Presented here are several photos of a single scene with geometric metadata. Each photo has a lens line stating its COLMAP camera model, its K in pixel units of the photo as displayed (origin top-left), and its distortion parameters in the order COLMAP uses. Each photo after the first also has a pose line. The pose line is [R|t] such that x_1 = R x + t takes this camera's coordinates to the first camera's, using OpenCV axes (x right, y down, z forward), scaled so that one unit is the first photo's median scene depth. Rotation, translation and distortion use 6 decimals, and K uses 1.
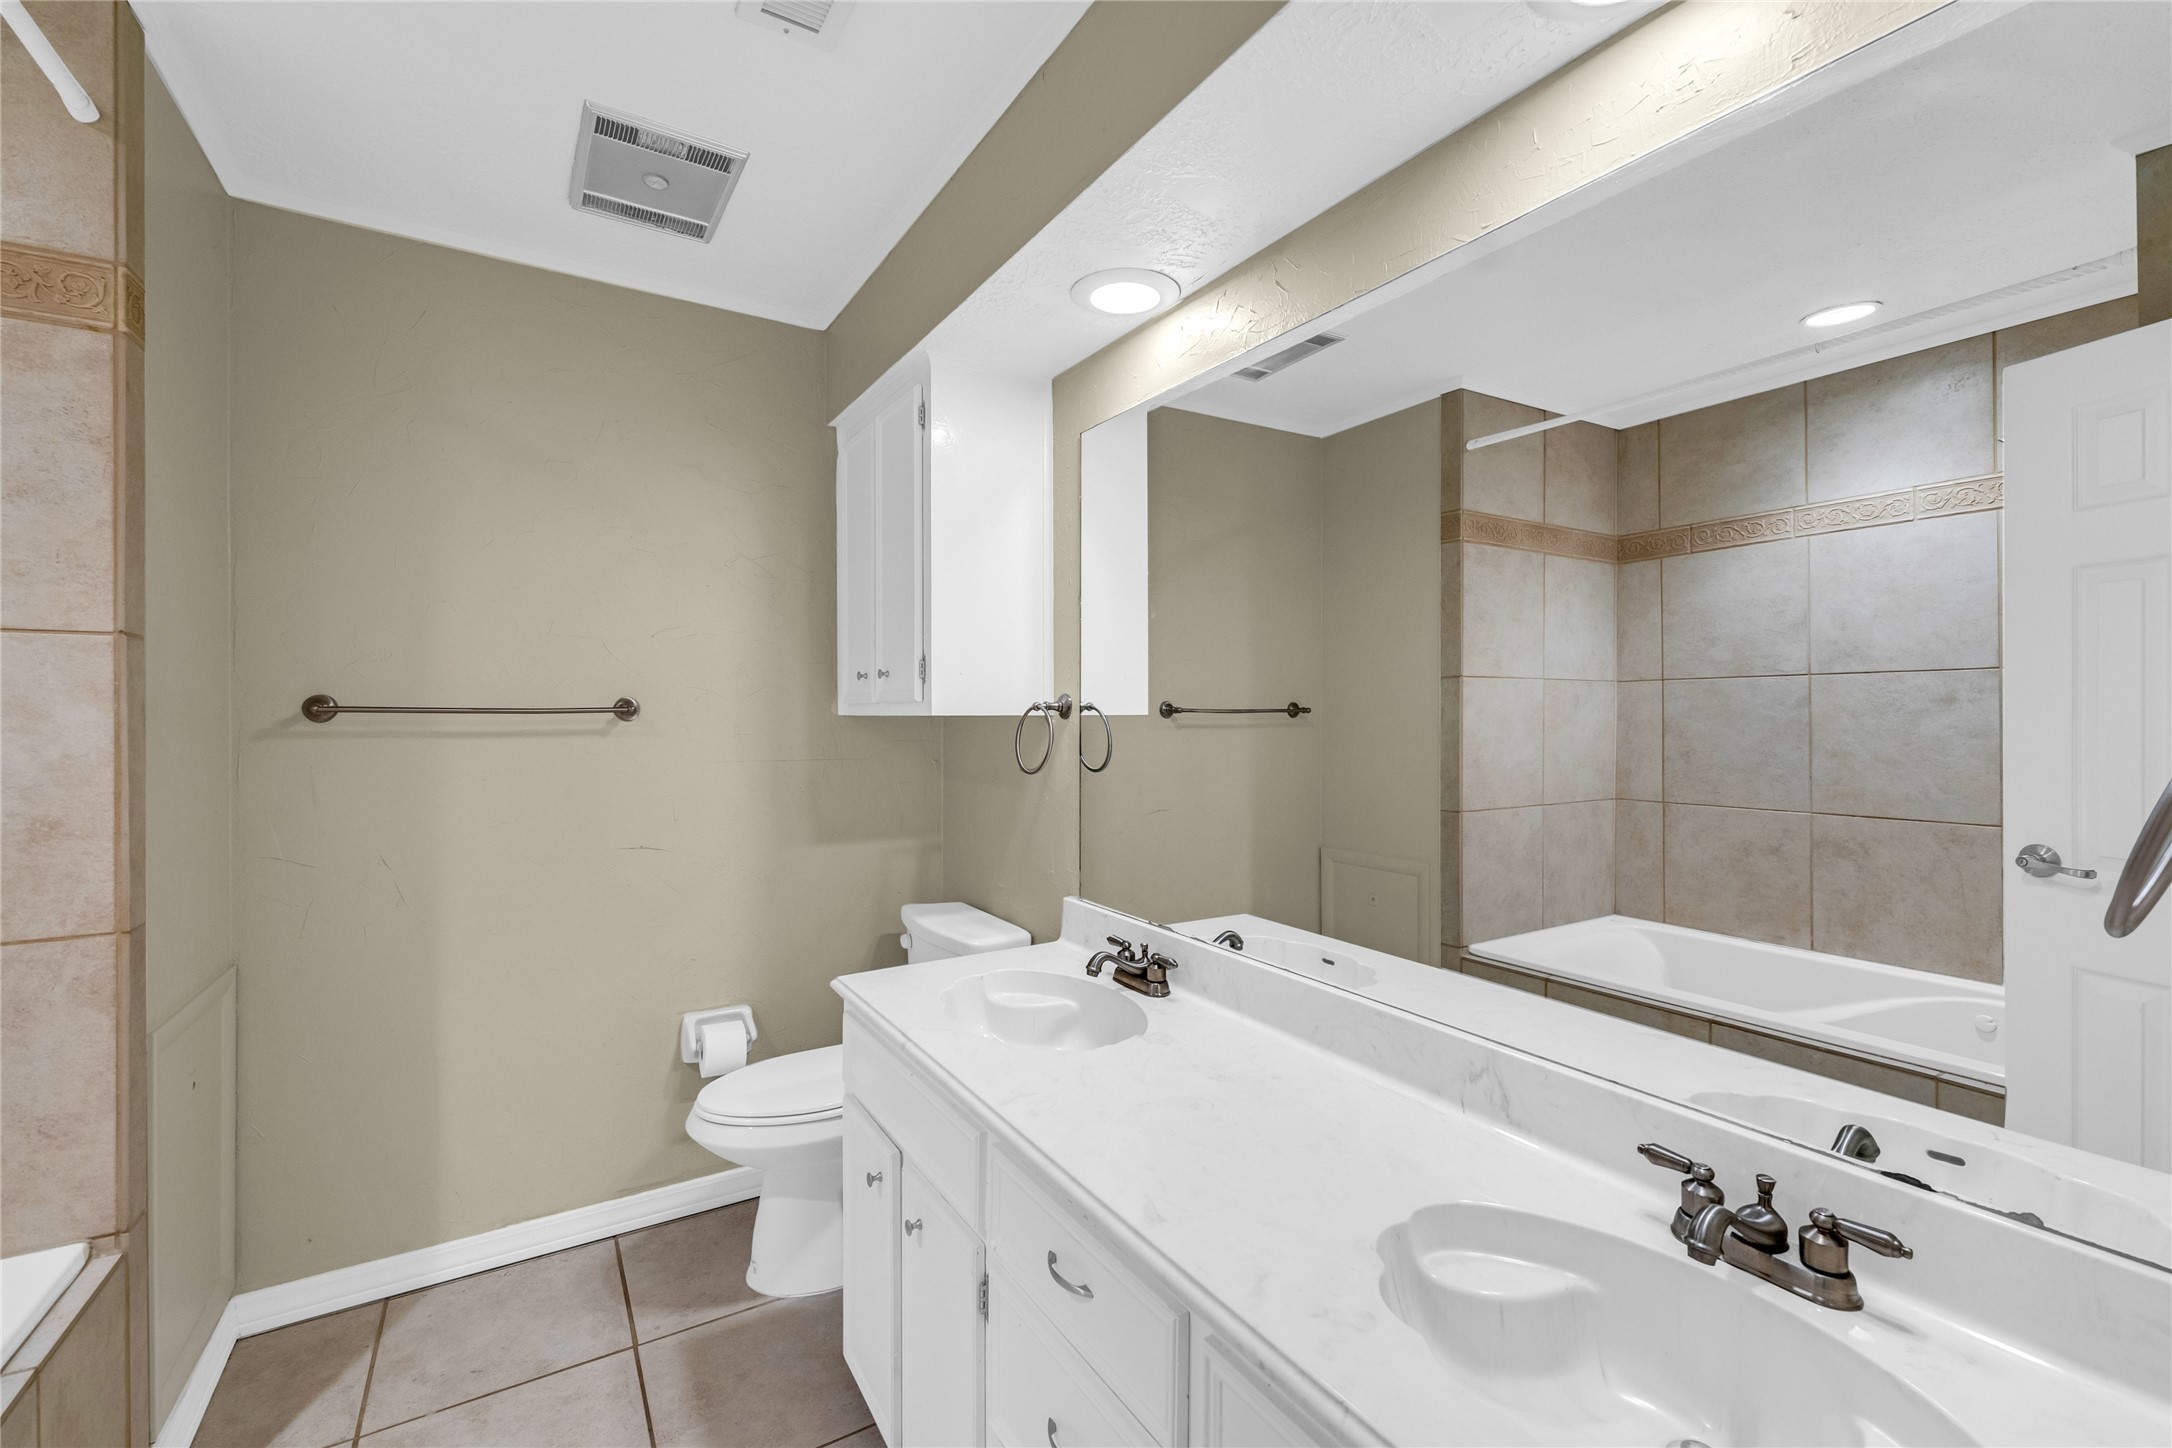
lens RADIAL K [[912.2, 0, 1086.8], [0, 912.2, 716.8], [0, 0, 1]] dist [-0.002182, 0.000076]
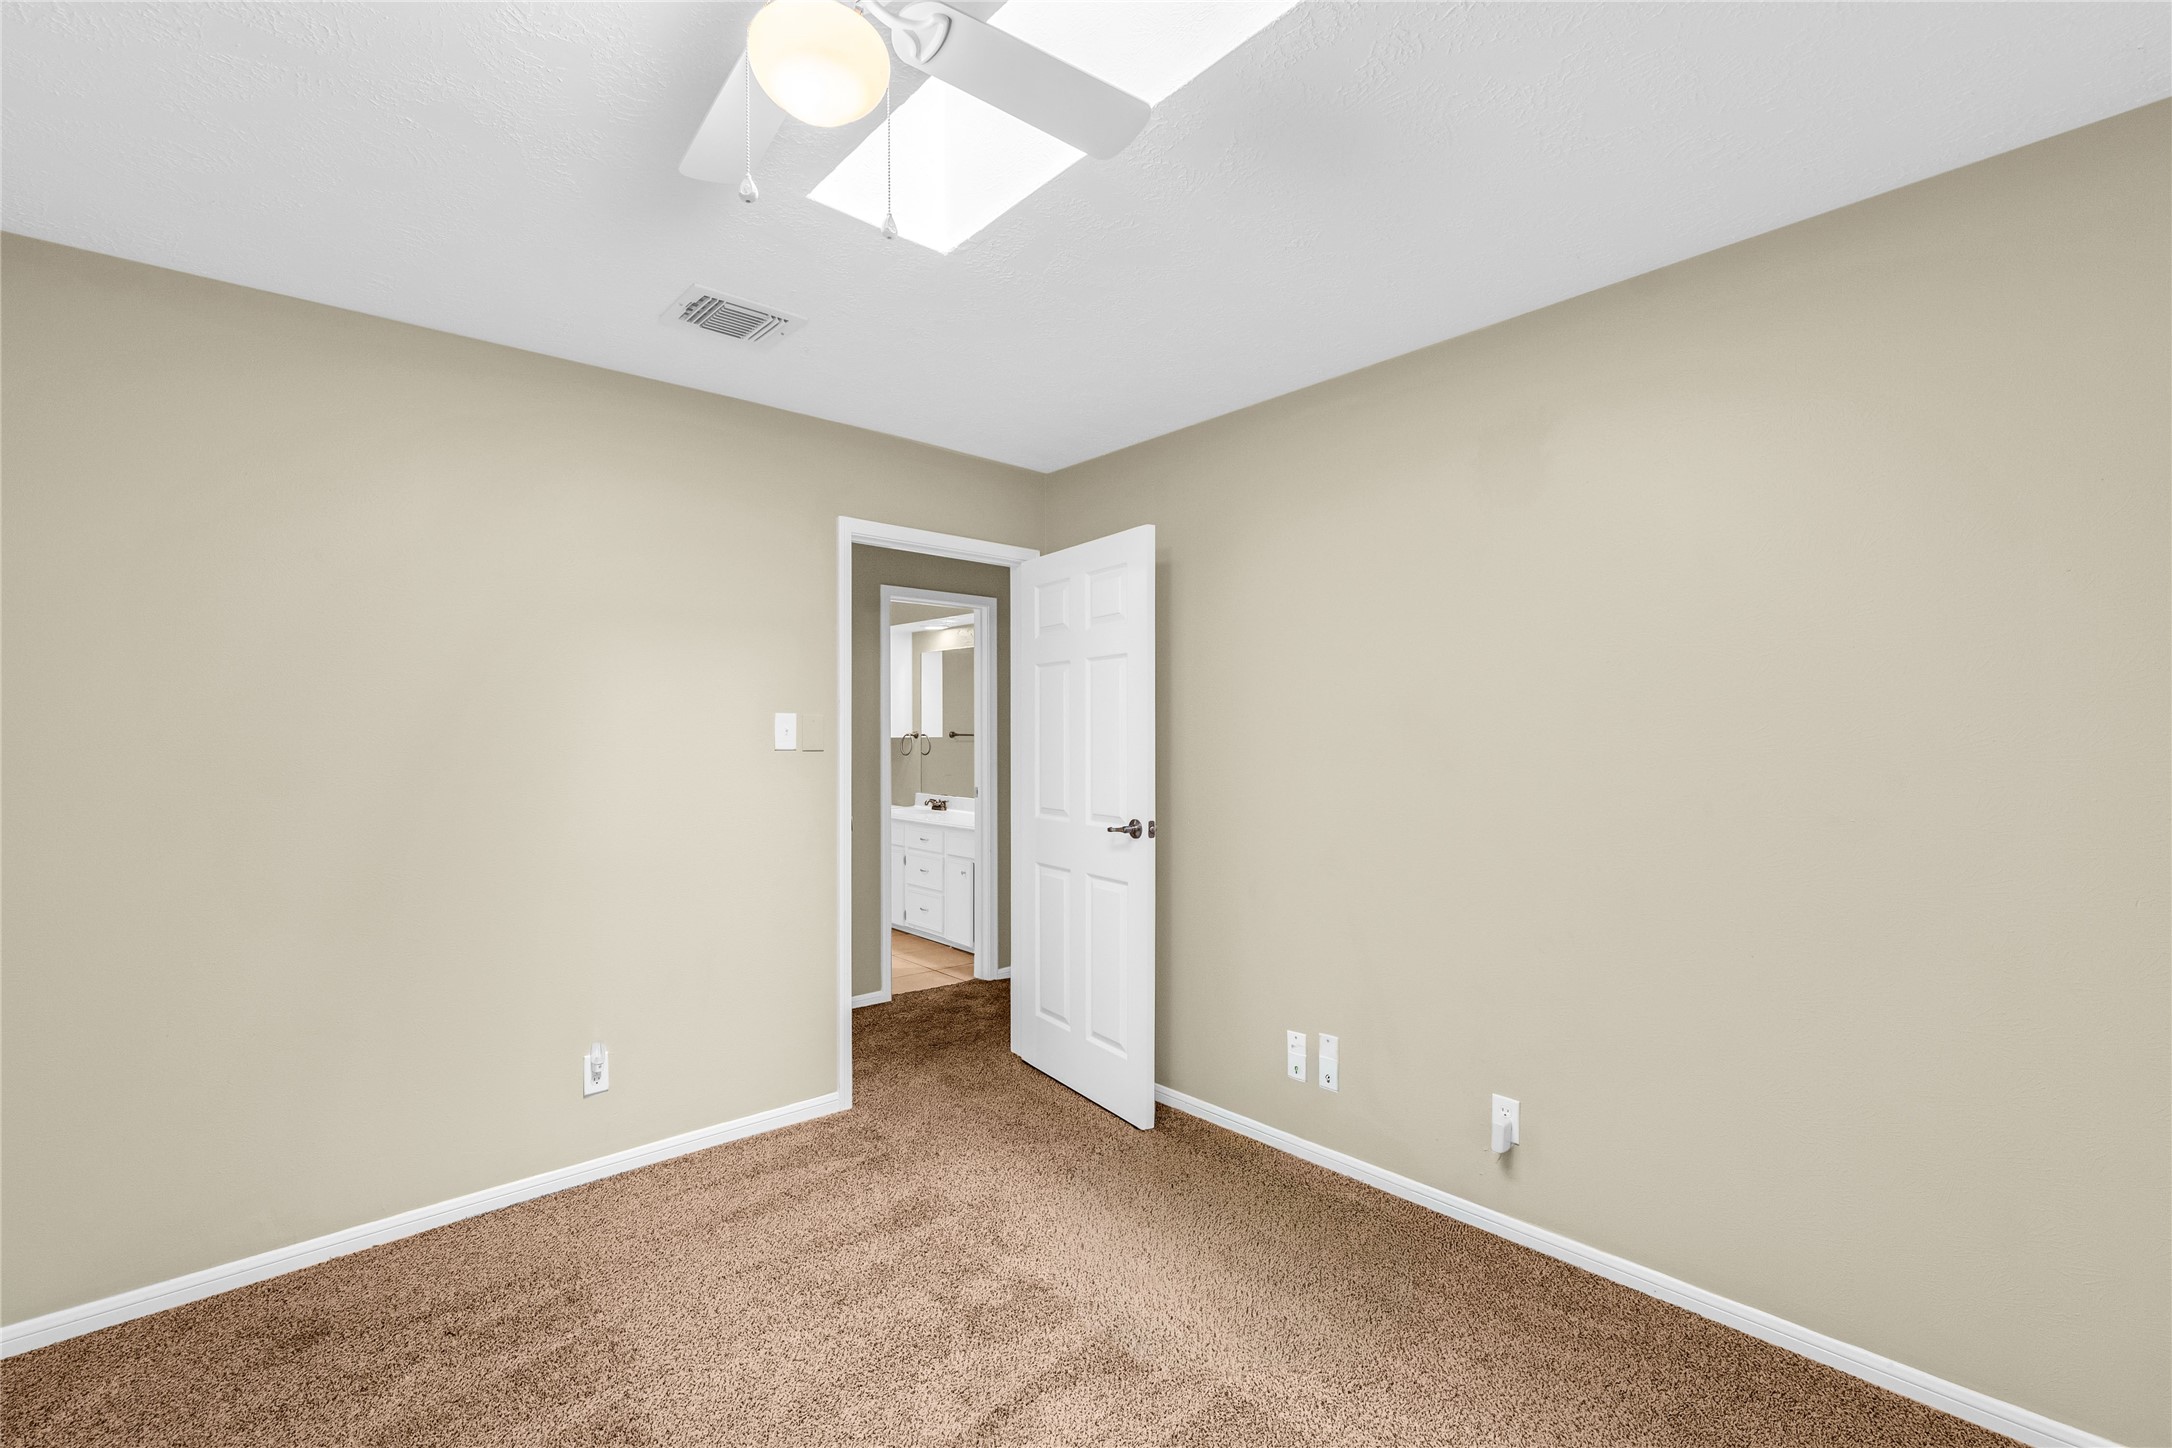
lens RADIAL K [[912.2, 0, 1088.3], [0, 912.2, 726.8], [0, 0, 1]] dist [-0.002182, 0.000076]
pose [[0.982461, -0.000291, 0.186466, -0.029867], [0.001320, 0.999985, -0.005393, -0.022757], [-0.186462, 0.005544, 0.982447, -2.411893]]
